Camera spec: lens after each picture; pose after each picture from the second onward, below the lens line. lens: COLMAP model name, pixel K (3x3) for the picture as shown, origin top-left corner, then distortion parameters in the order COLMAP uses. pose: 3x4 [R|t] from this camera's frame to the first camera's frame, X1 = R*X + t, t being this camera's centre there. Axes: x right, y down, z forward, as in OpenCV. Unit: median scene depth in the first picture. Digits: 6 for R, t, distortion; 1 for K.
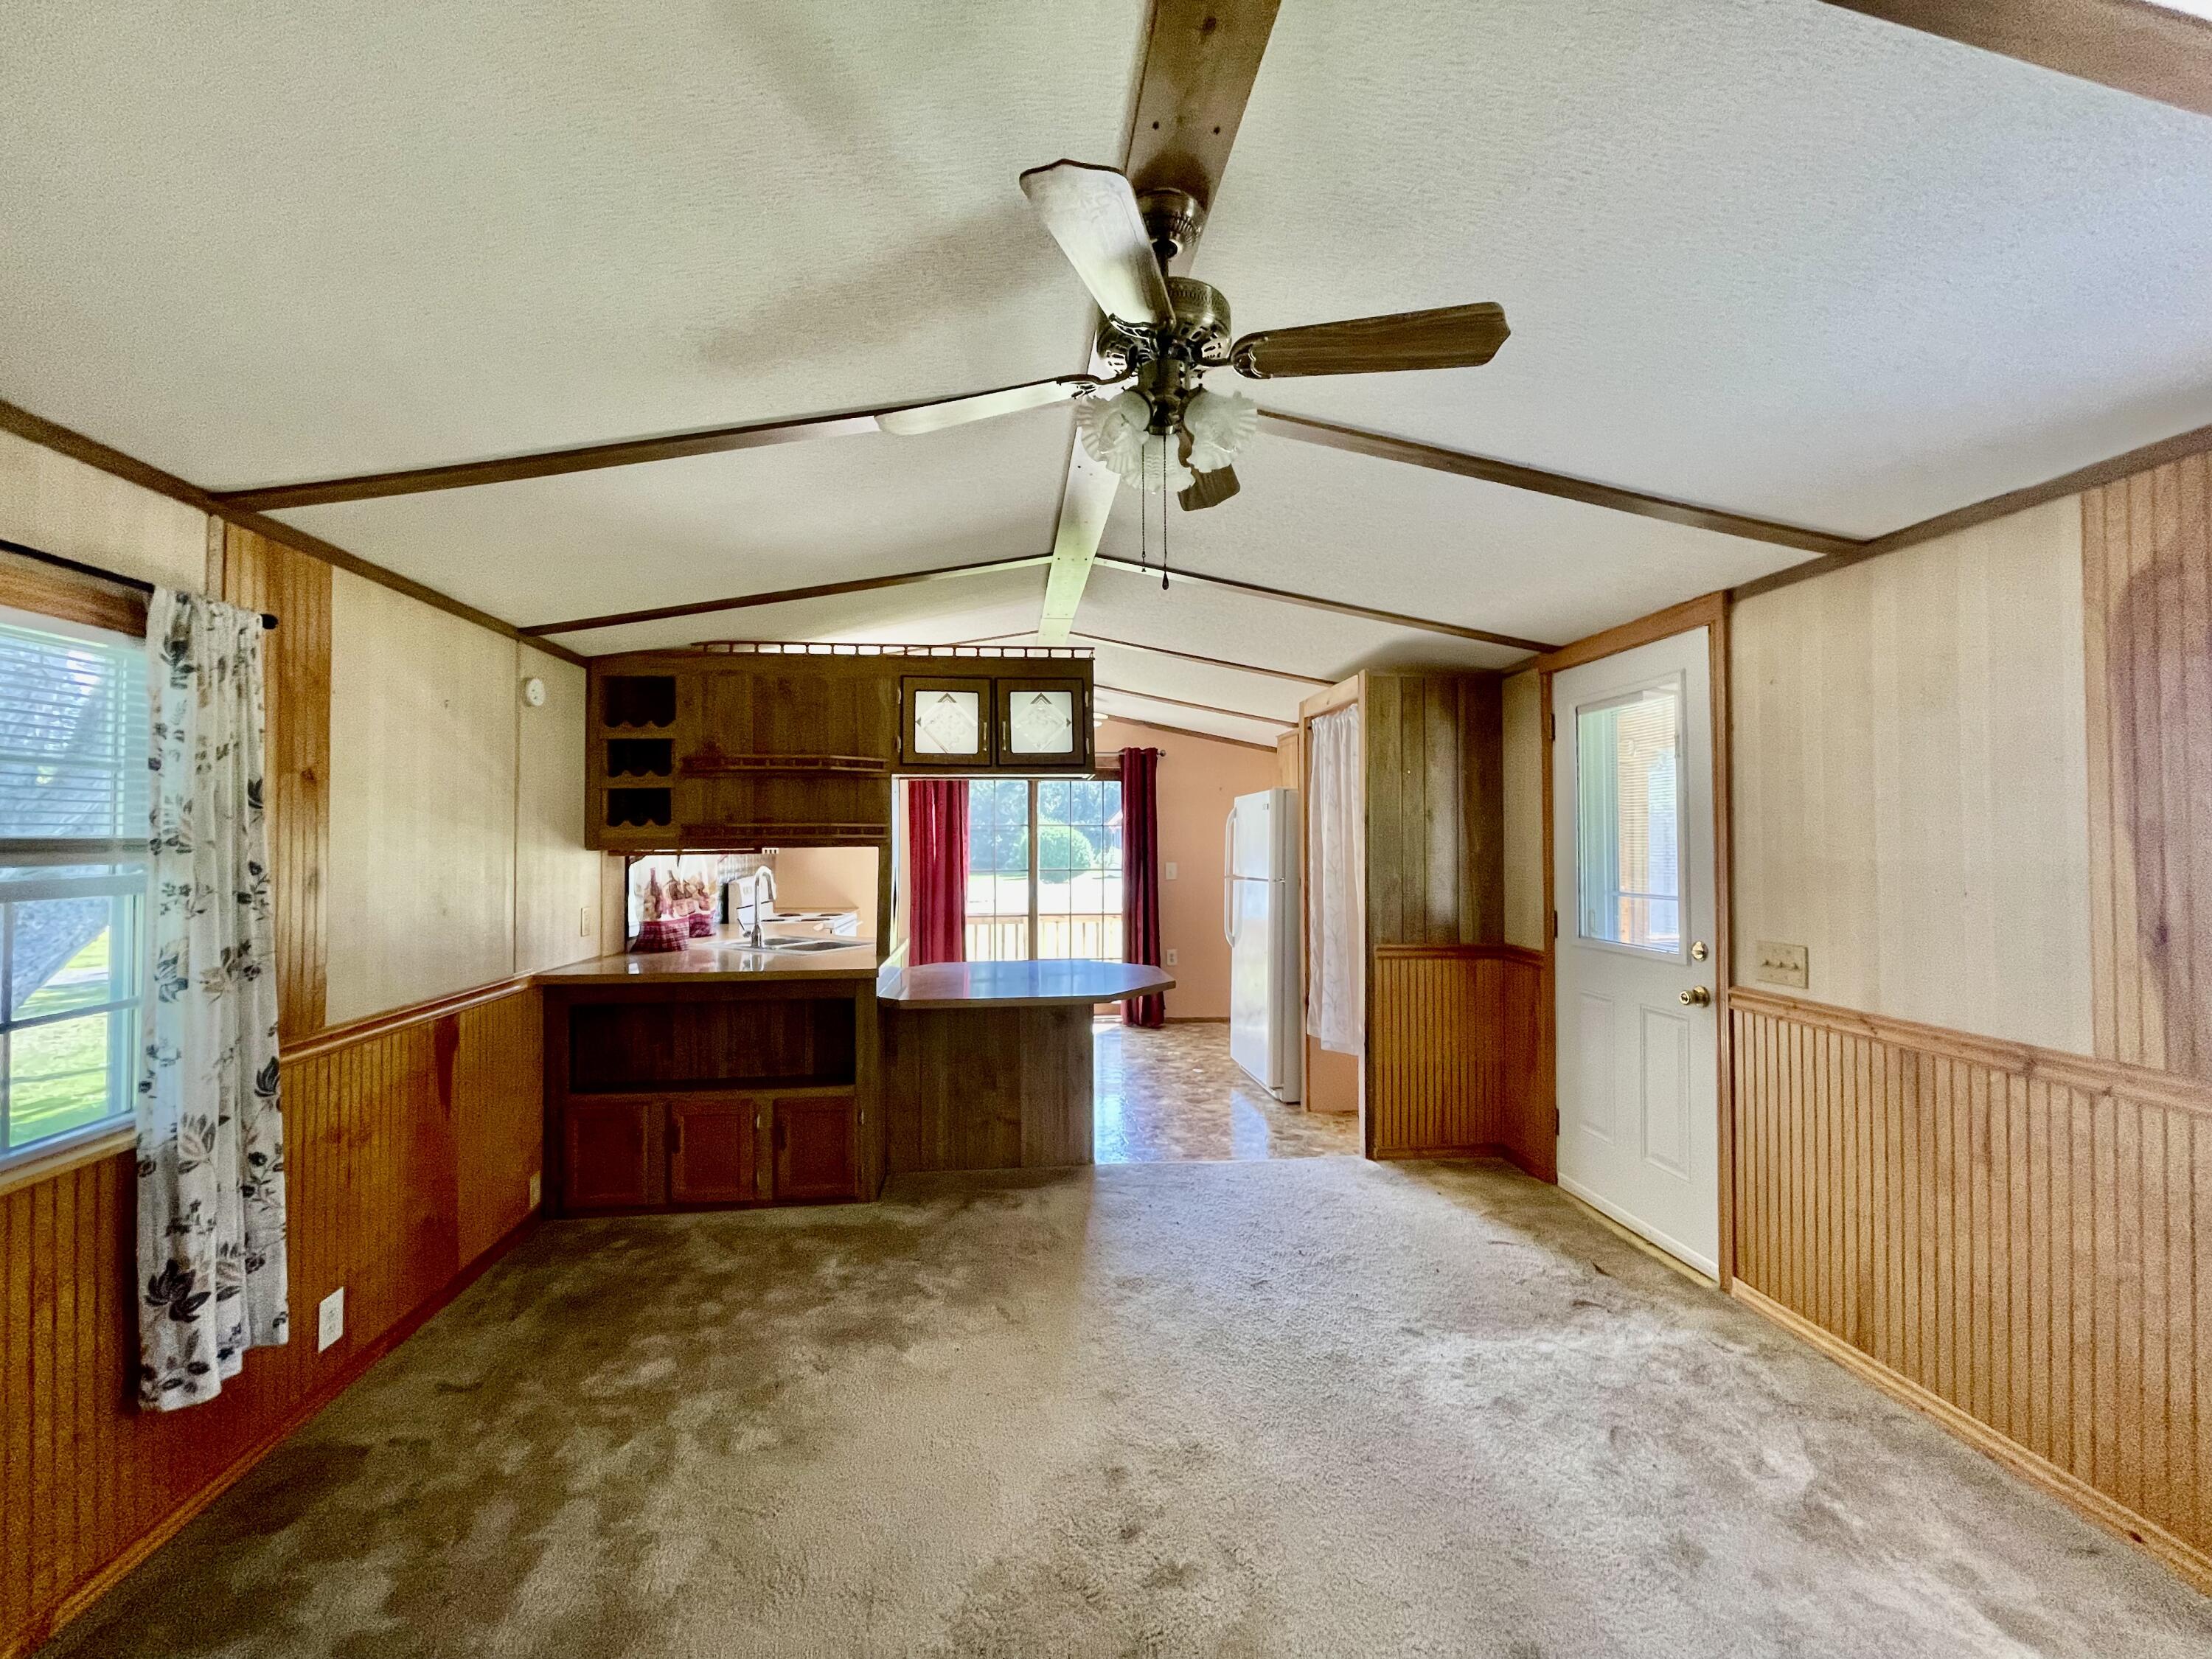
lens RADIAL K [[886.8, 0, 1100.4], [0, 886.8, 829.7], [0, 0, 1]] dist [-0.005134, 0.000724]
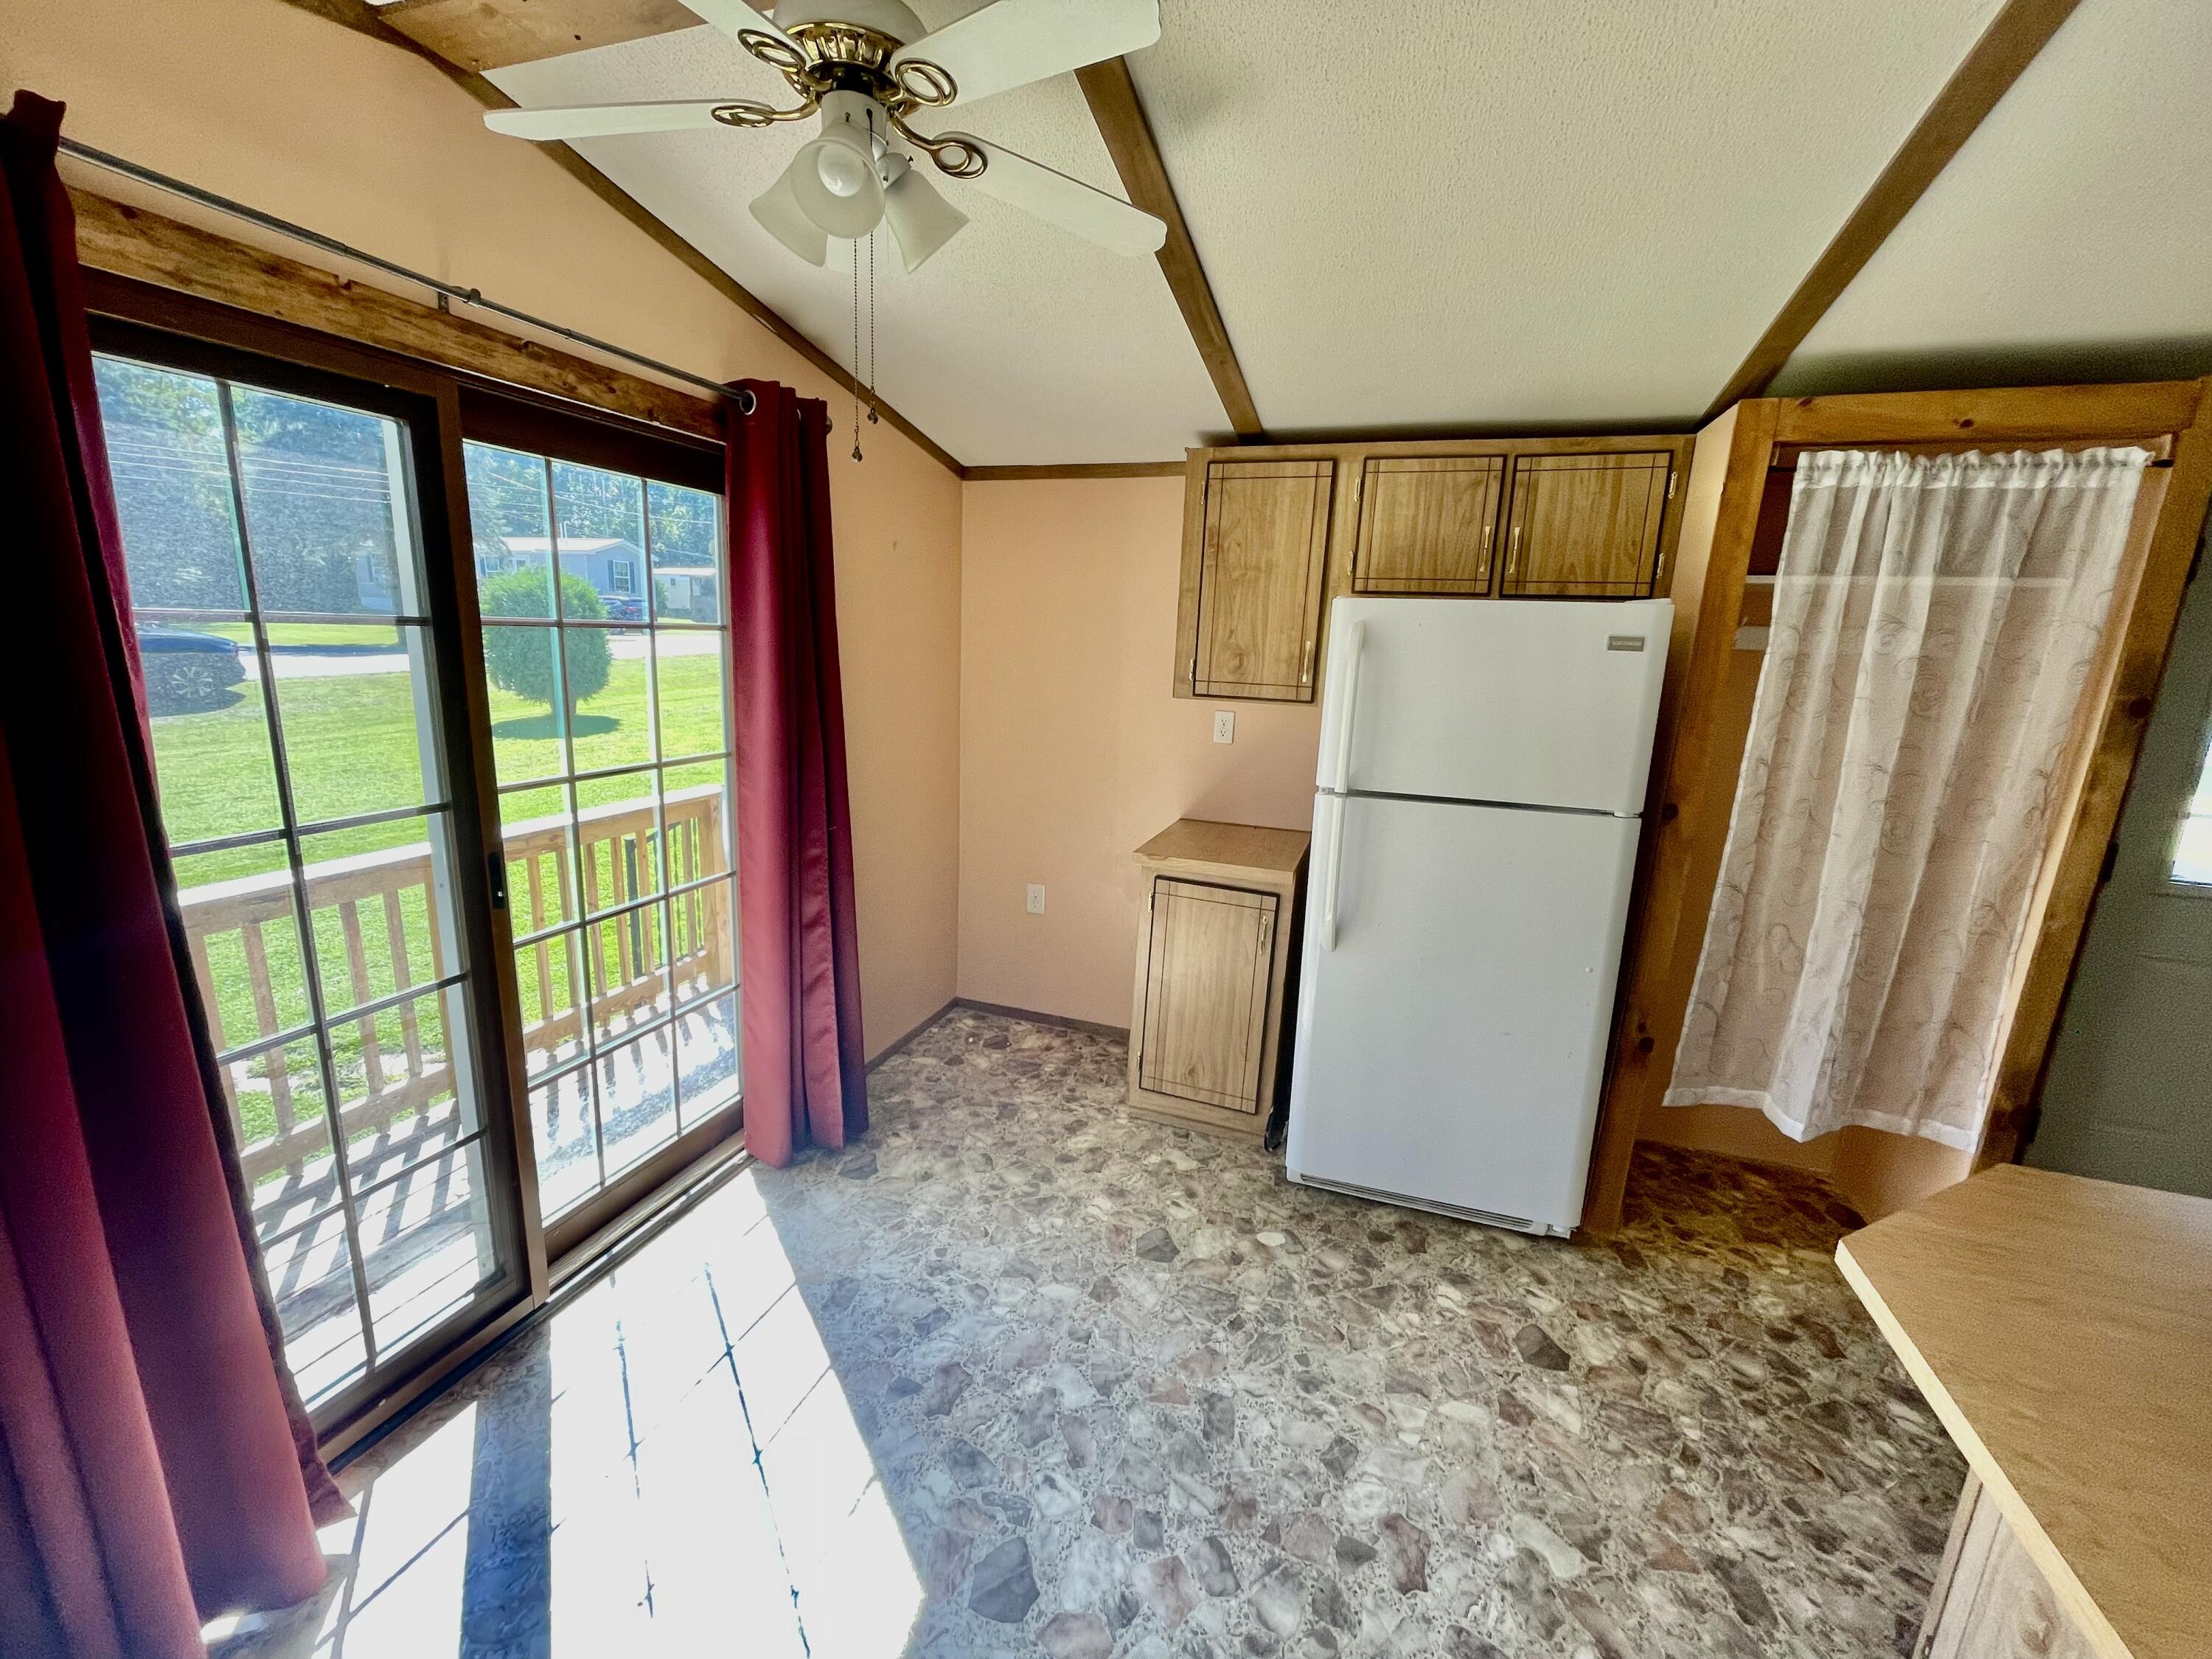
lens RADIAL K [[886.8, 0, 1091.4], [0, 886.8, 821.2], [0, 0, 1]] dist [-0.005134, 0.000724]
pose [[0.449554, -0.170473, 0.876835, -0.399075], [-0.054371, 0.974578, 0.217352, -0.025509], [-0.891597, -0.145386, 0.428857, 1.329432]]
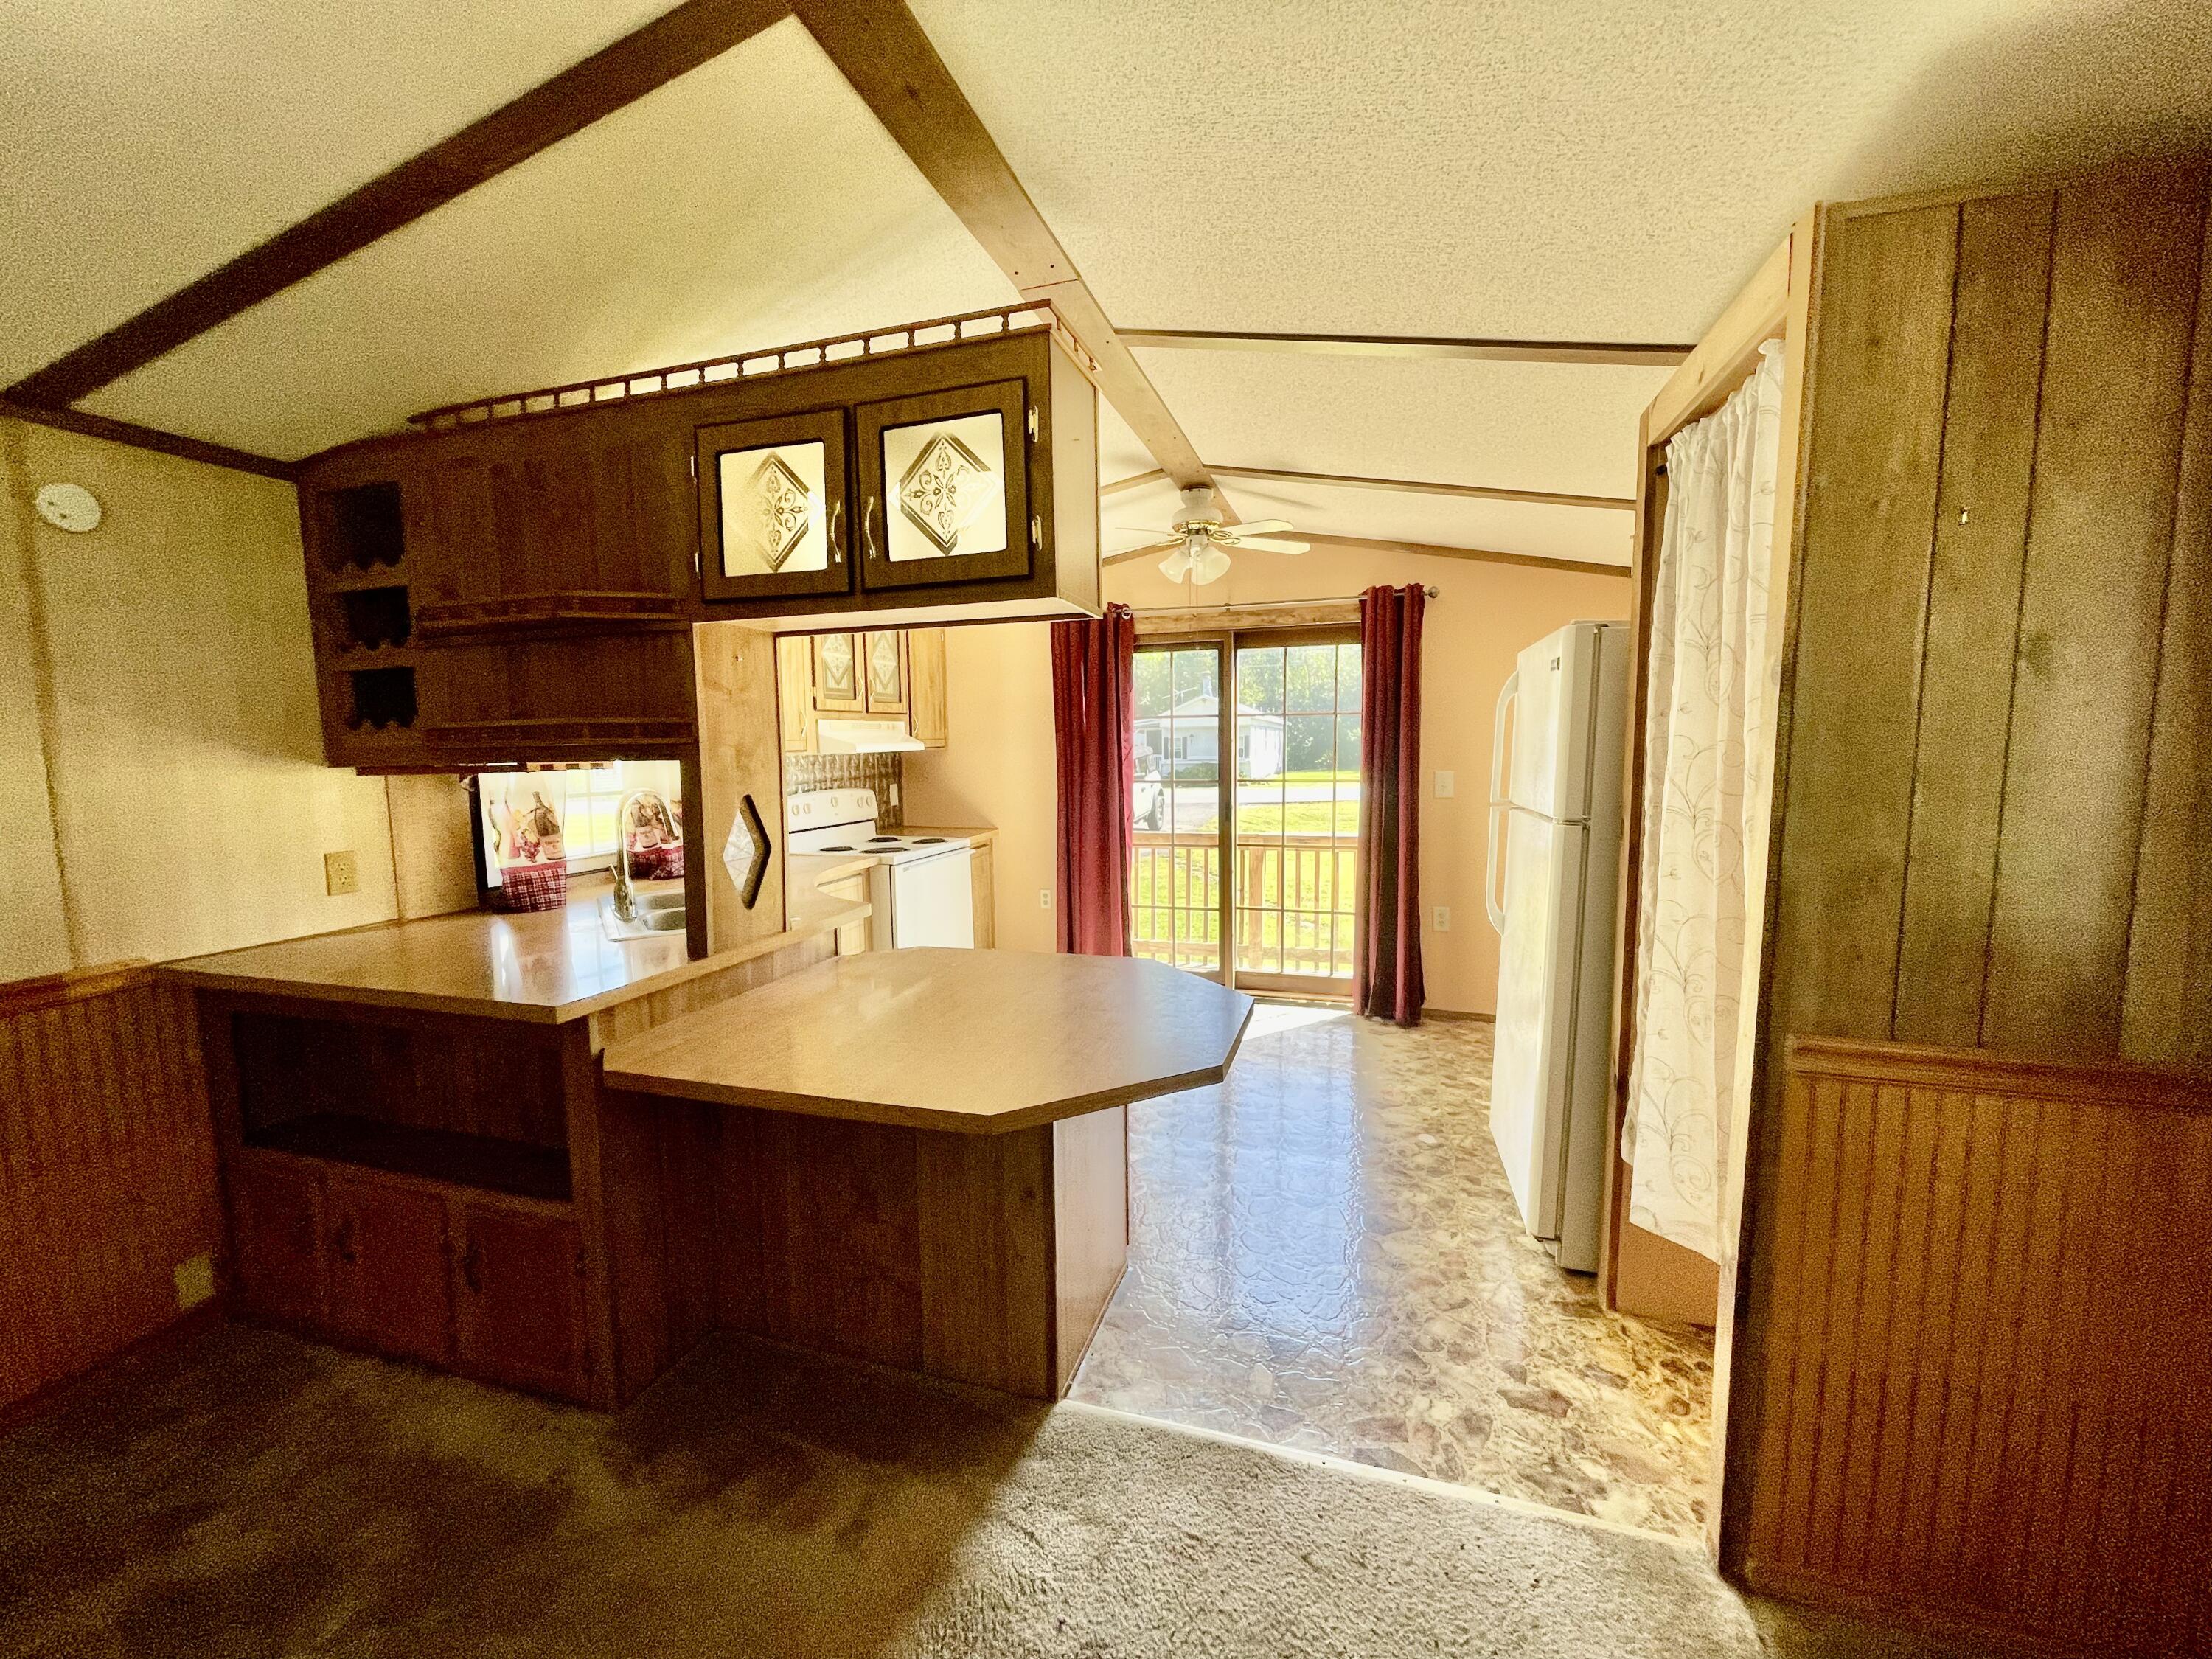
lens RADIAL K [[886.8, 0, 1097.9], [0, 886.8, 831.2], [0, 0, 1]] dist [-0.005134, 0.000724]
pose [[0.914699, 0.031316, -0.402921, 0.202483], [0.017942, 0.992863, 0.117899, 0.003320], [0.403738, -0.115071, 0.907609, 0.596349]]
